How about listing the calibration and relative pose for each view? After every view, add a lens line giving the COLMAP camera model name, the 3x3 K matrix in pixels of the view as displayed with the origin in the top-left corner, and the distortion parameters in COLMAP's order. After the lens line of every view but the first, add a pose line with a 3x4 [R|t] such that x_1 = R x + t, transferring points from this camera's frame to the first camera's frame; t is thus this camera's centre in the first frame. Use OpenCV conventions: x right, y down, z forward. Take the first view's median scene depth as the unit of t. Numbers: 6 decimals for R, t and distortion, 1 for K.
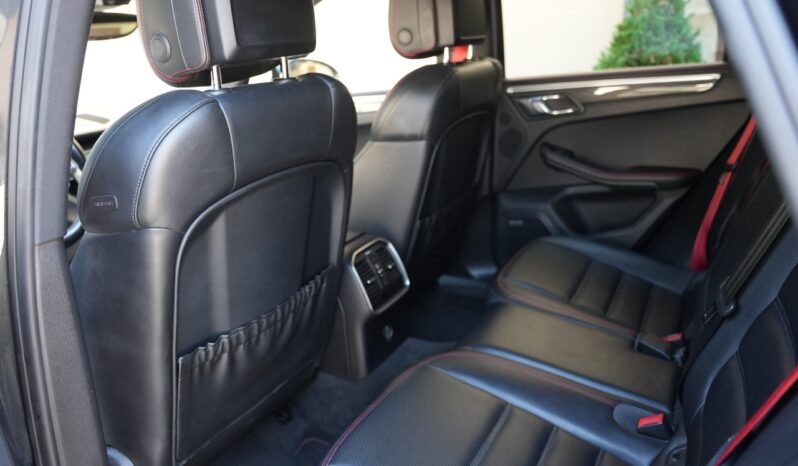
lens RADIAL K [[577.0, 0, 399.0], [0, 577.0, 233.0], [0, 0, 1]] dist [-0.187432, 0.100101]
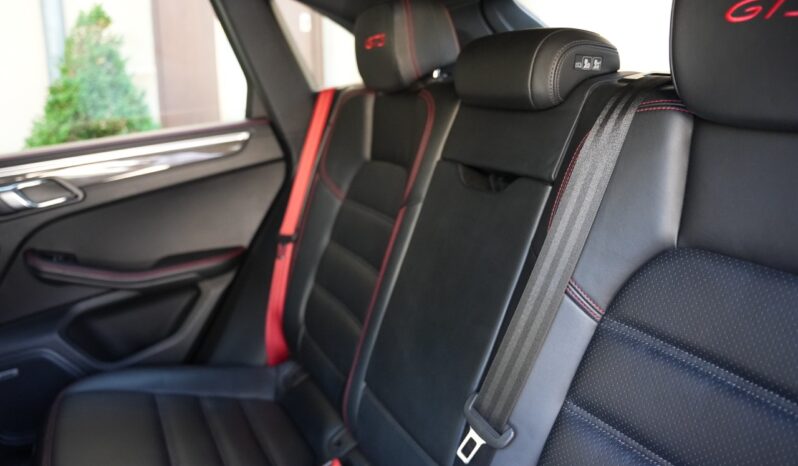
lens RADIAL K [[605.4, 0, 413.3], [0, 605.4, 247.4], [0, 0, 1]] dist [-0.158313, 0.079941]
pose [[0.577638, -0.166363, 0.799161, -0.030580], [0.246999, 0.968740, 0.023133, -0.066219], [-0.778027, 0.184029, 0.600672, 0.233030]]
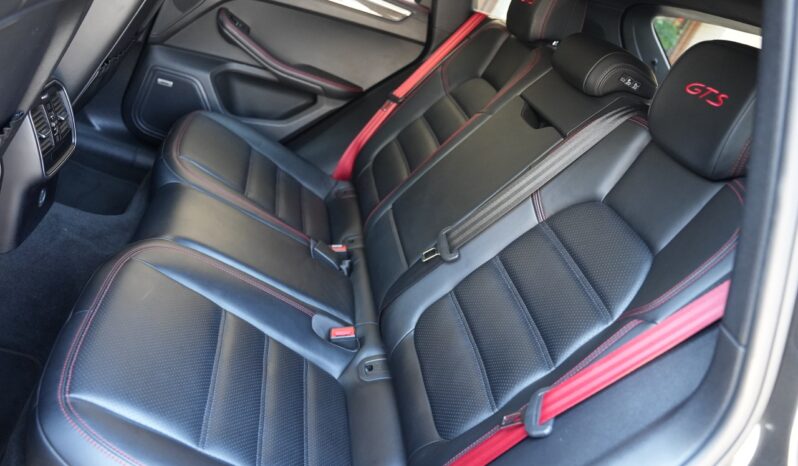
lens RADIAL K [[577.0, 0, 399.0], [0, 577.0, 233.0], [0, 0, 1]] dist [-0.187432, 0.100101]
pose [[0.694890, 0.105142, 0.711388, -0.153795], [-0.284711, 0.948643, 0.137900, -0.019811], [-0.660354, -0.298366, 0.689138, 0.094922]]
